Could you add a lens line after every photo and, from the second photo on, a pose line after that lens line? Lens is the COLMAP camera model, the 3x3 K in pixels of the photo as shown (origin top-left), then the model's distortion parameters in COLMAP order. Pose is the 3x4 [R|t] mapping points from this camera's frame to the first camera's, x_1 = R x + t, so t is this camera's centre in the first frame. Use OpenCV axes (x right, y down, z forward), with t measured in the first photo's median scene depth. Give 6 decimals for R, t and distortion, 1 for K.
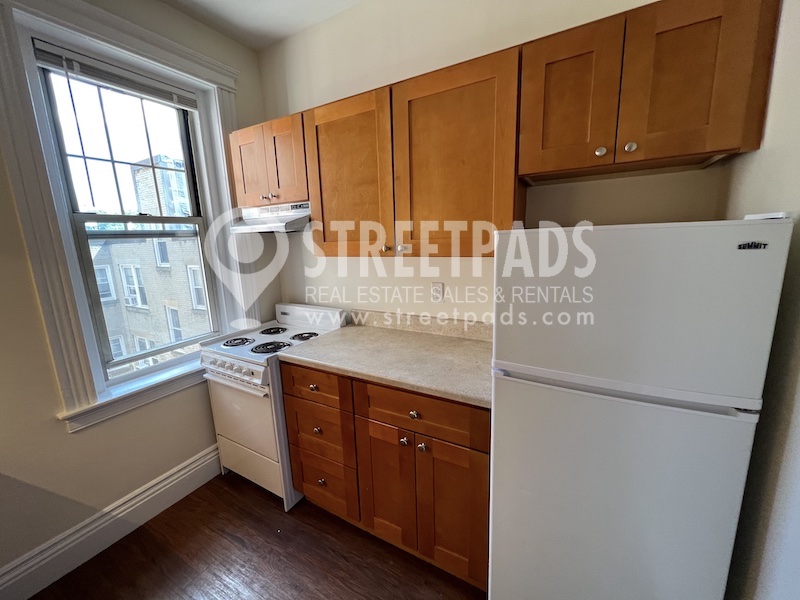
lens RADIAL K [[320.3, 0, 400.4], [0, 320.3, 301.0], [0, 0, 1]] dist [-0.001436, -0.000341]
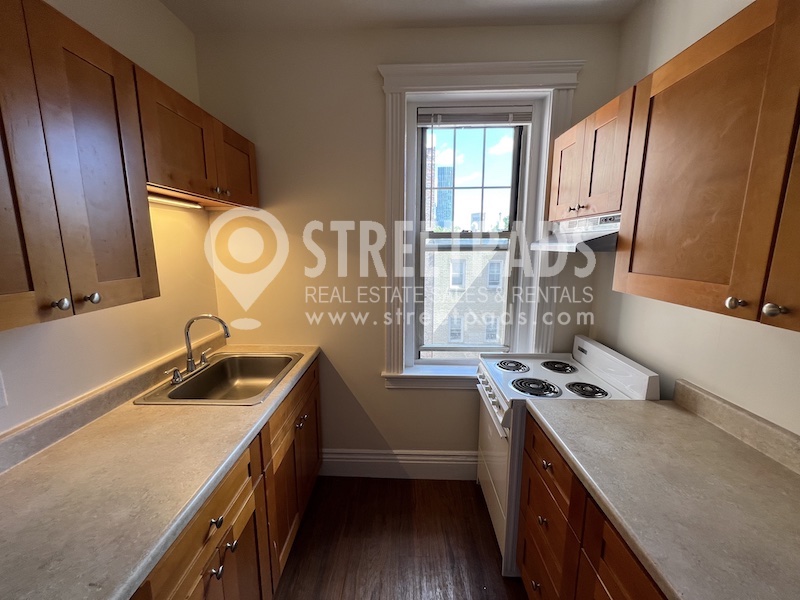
lens RADIAL K [[320.3, 0, 400.4], [0, 320.3, 300.1], [0, 0, 1]] dist [-0.001436, -0.000341]
pose [[0.463112, 0.184609, -0.866860, 0.131120], [-0.188275, 0.976235, 0.107318, -0.109575], [0.866071, 0.113508, 0.486864, 0.267063]]
